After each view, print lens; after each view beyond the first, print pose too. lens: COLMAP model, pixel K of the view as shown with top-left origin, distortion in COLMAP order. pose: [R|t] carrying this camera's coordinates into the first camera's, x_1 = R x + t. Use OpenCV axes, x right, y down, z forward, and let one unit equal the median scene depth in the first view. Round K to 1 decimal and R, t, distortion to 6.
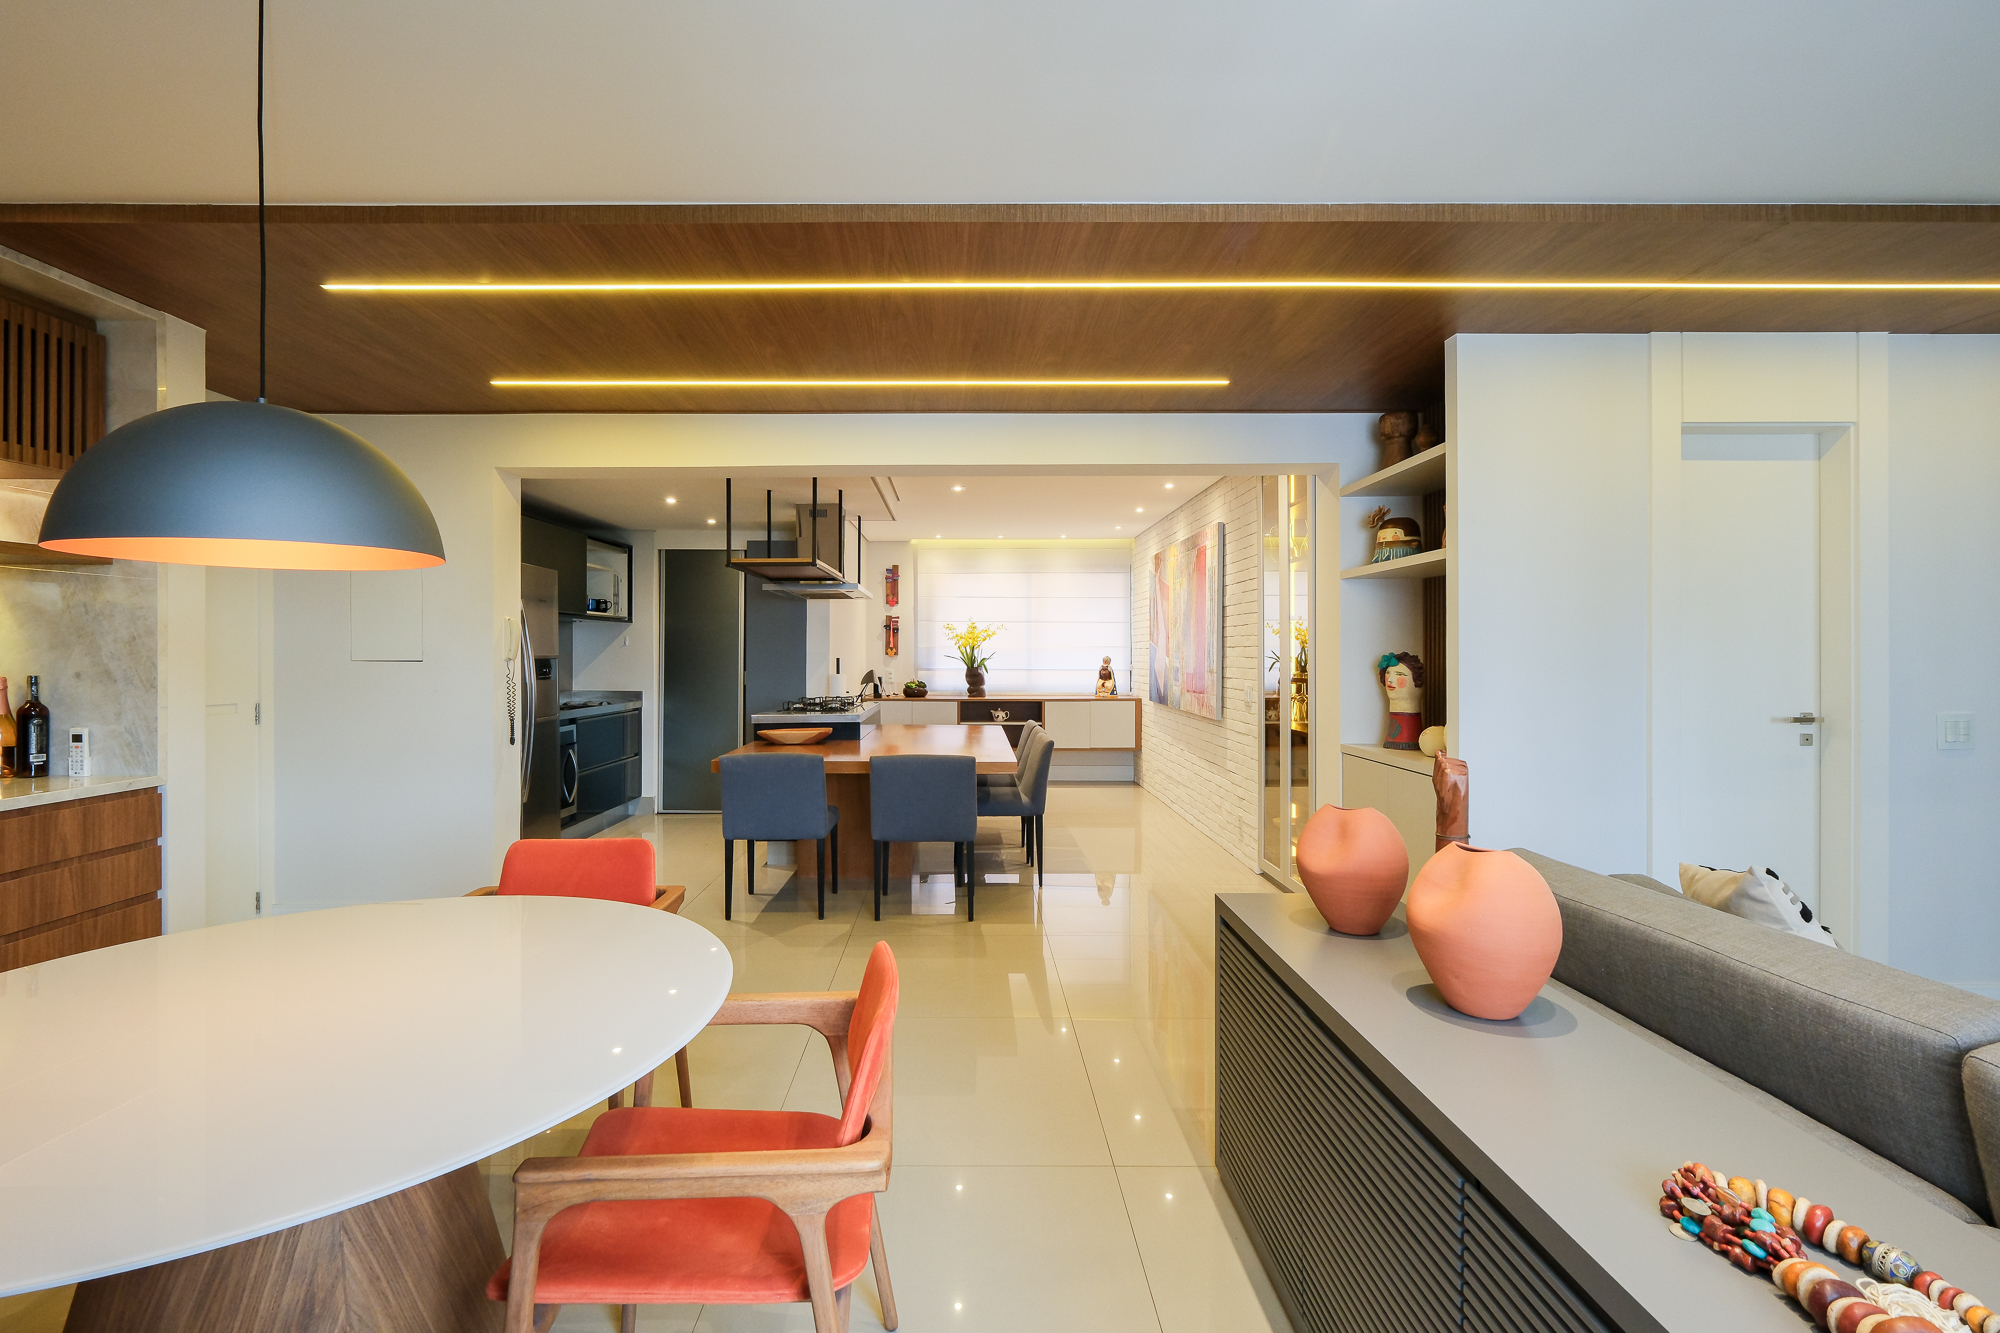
lens RADIAL K [[888.9, 0, 958.4], [0, 888.9, 652.5], [0, 0, 1]] dist [-0.001313, -0.000230]
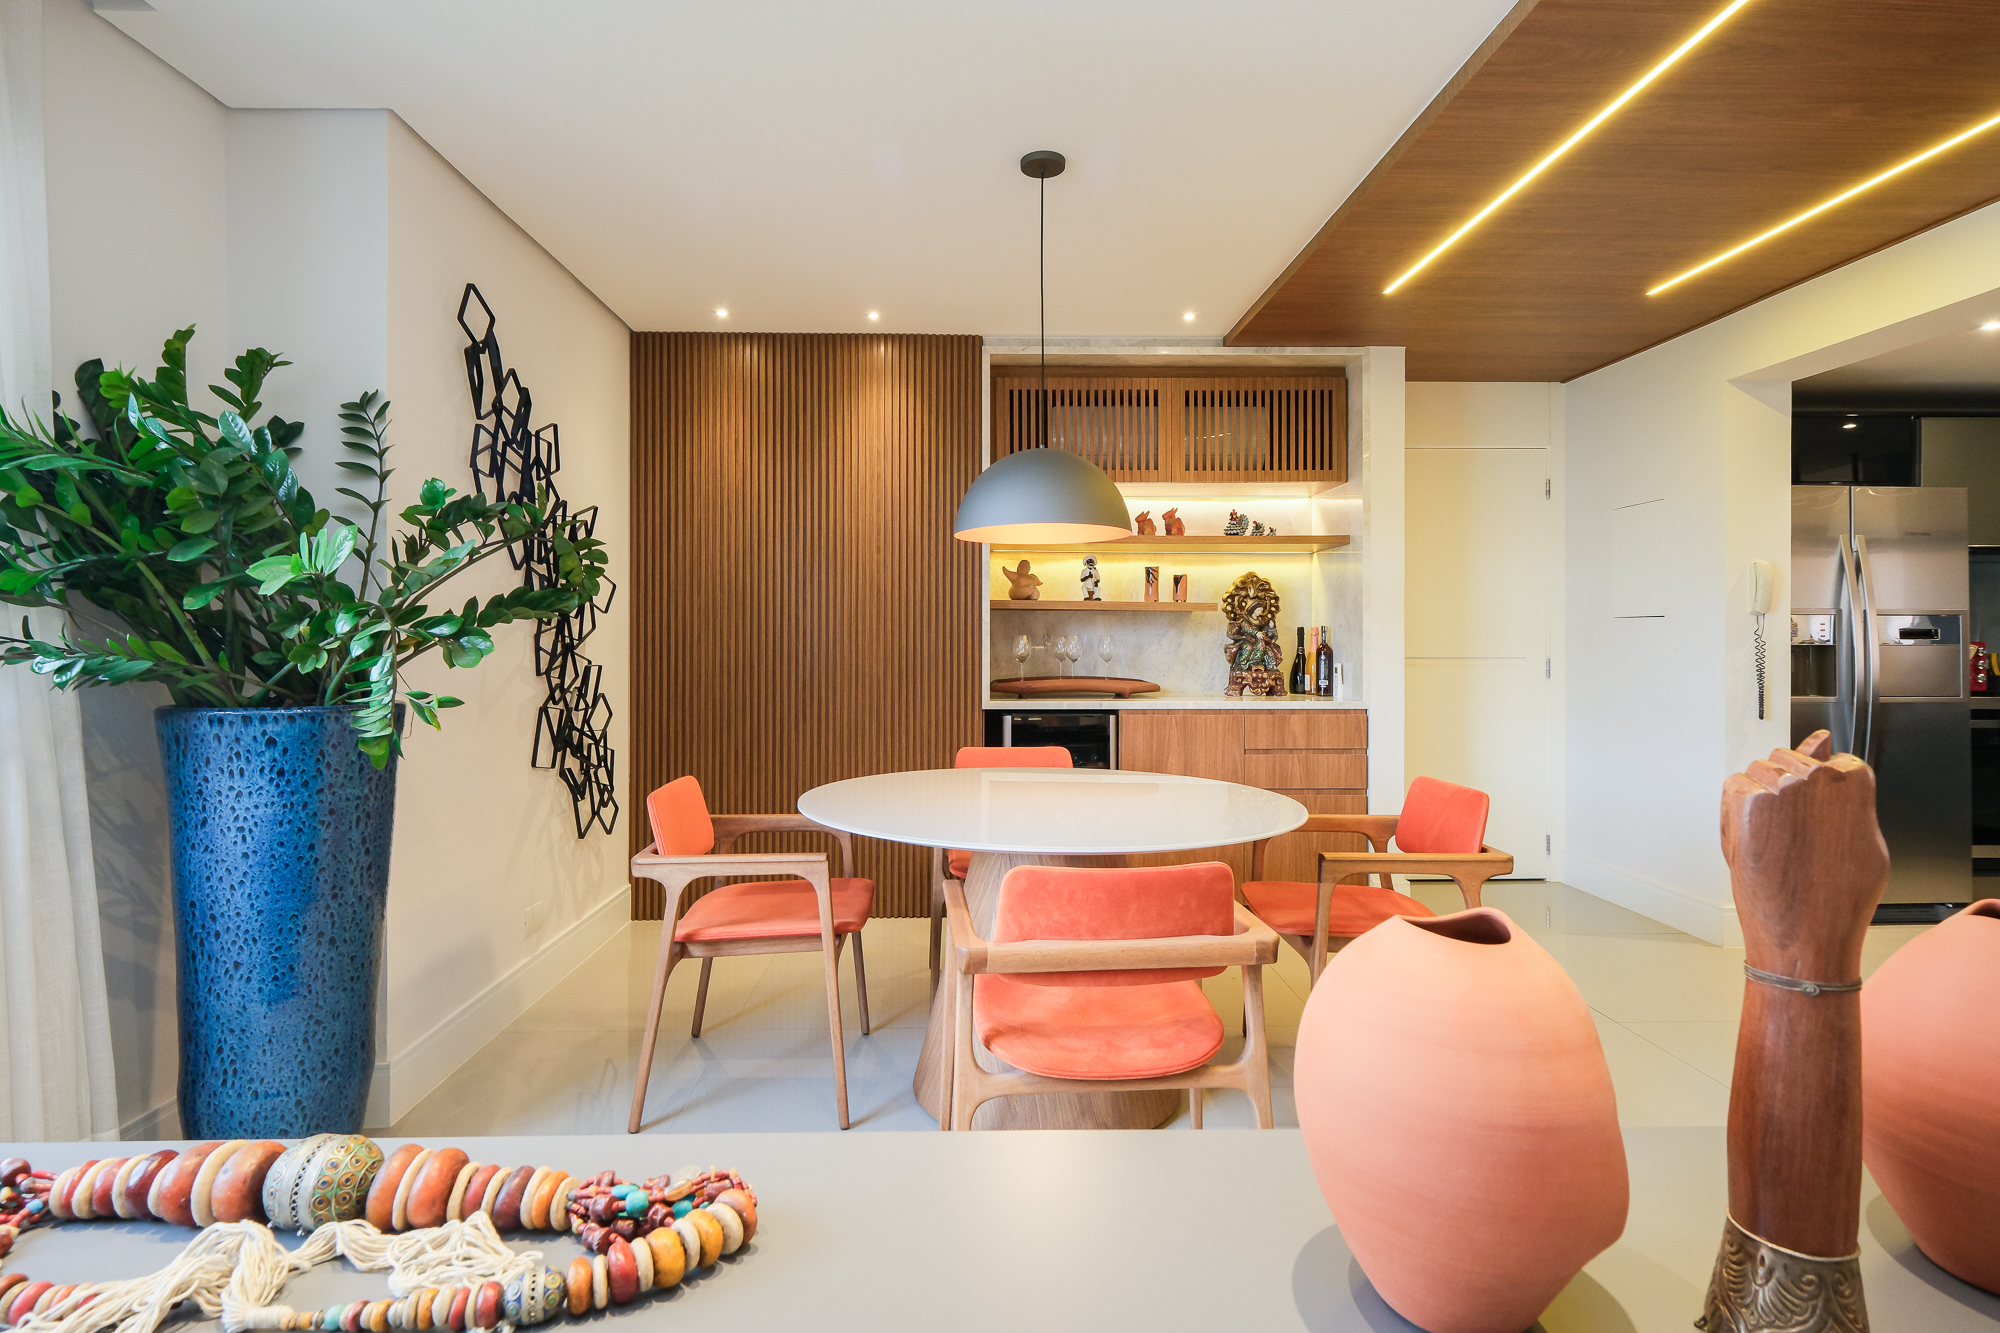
lens RADIAL K [[1021.5, 0, 994.2], [0, 1021.5, 641.4], [0, 0, 1]] dist [0.000970, 0.000097]
pose [[0.022259, -0.000583, -0.999752, 0.431626], [-0.000730, 1.000000, -0.000599, 0.037266], [0.999752, 0.000744, 0.022258, 0.302364]]
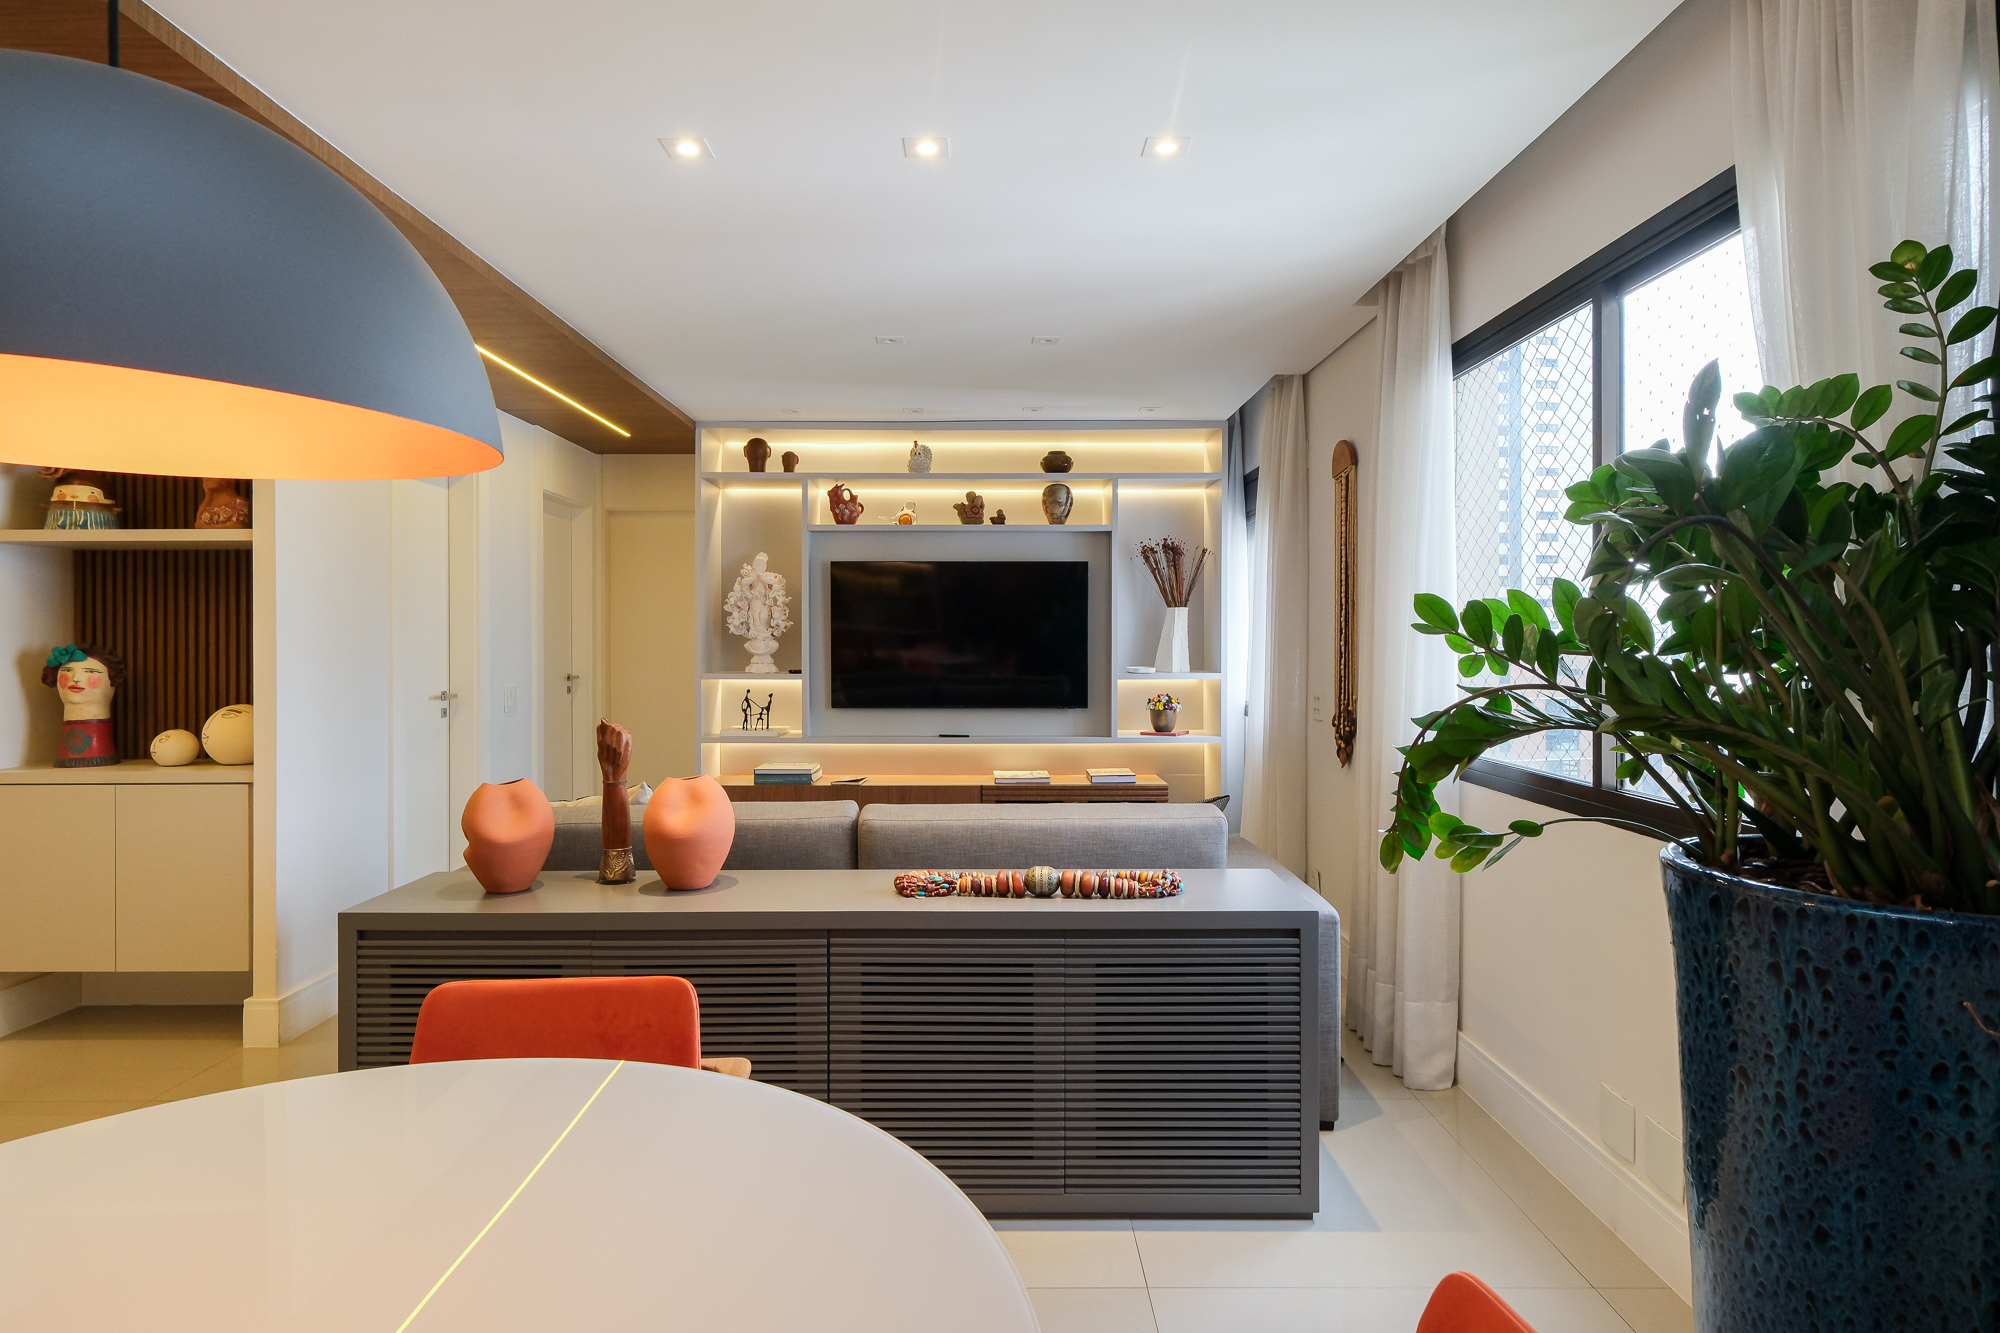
lens RADIAL K [[1083.5, 0, 988.5], [0, 1083.5, 639.2], [0, 0, 1]] dist [0.004628, 0.000285]
pose [[0.000816, 0.000908, 0.999999, -0.459087], [0.003259, 0.999994, -0.000911, -0.000489], [-0.999994, 0.003259, 0.000813, 0.193428]]
